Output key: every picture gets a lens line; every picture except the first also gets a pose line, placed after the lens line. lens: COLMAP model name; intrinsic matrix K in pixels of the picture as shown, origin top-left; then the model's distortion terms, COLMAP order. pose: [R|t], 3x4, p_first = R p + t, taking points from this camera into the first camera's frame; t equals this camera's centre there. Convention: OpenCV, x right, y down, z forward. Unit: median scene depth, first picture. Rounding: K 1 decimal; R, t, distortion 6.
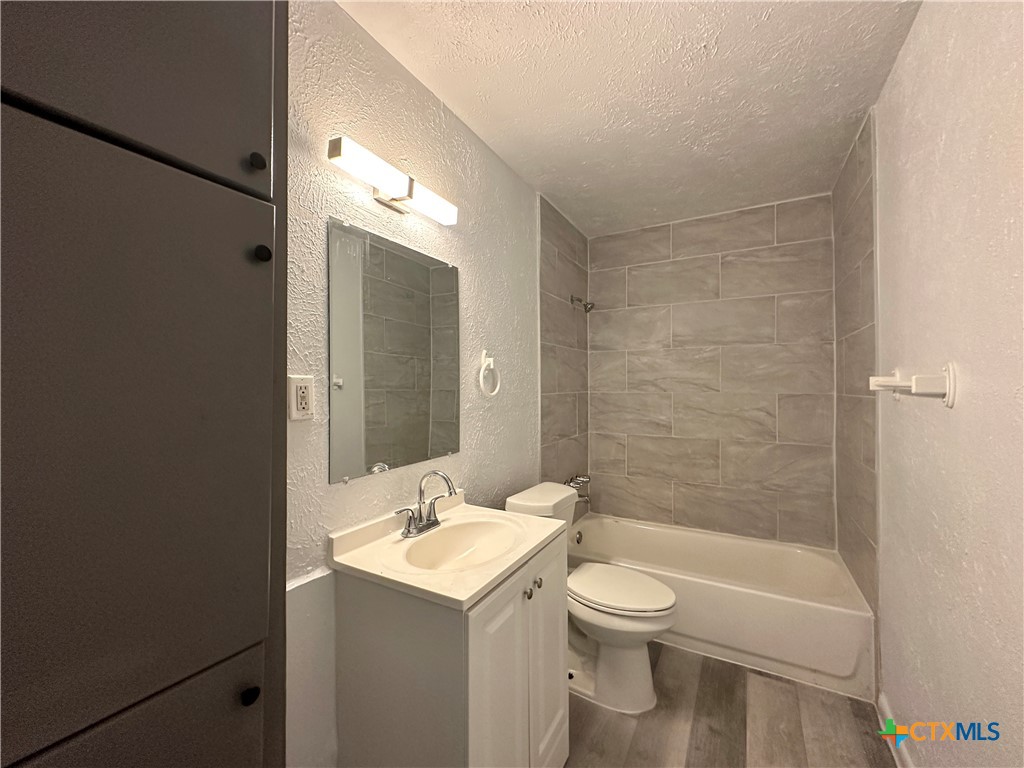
lens RADIAL K [[407.0, 0, 513.4], [0, 407.0, 382.3], [0, 0, 1]] dist [-0.001130, 0.000466]
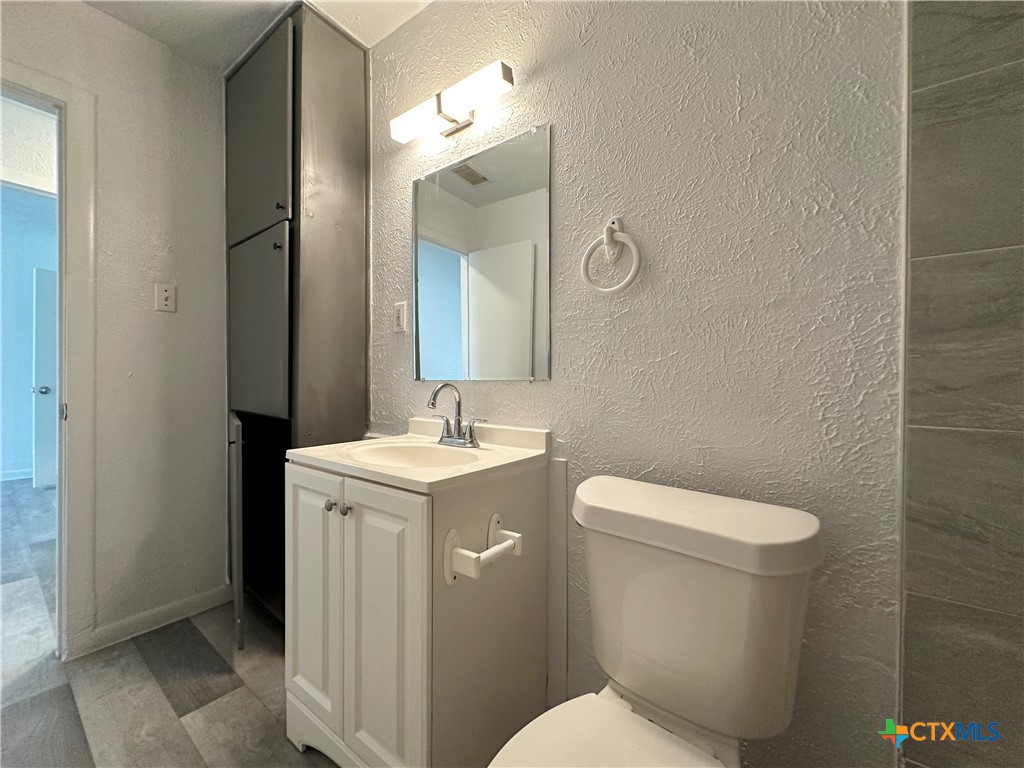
lens RADIAL K [[407.0, 0, 513.5], [0, 407.0, 382.5], [0, 0, 1]] dist [-0.001130, 0.000466]
pose [[-0.126613, 0.007091, -0.991927, 0.627782], [0.000341, 0.999975, 0.007105, 0.183553], [0.991952, 0.000561, -0.126612, 1.106966]]
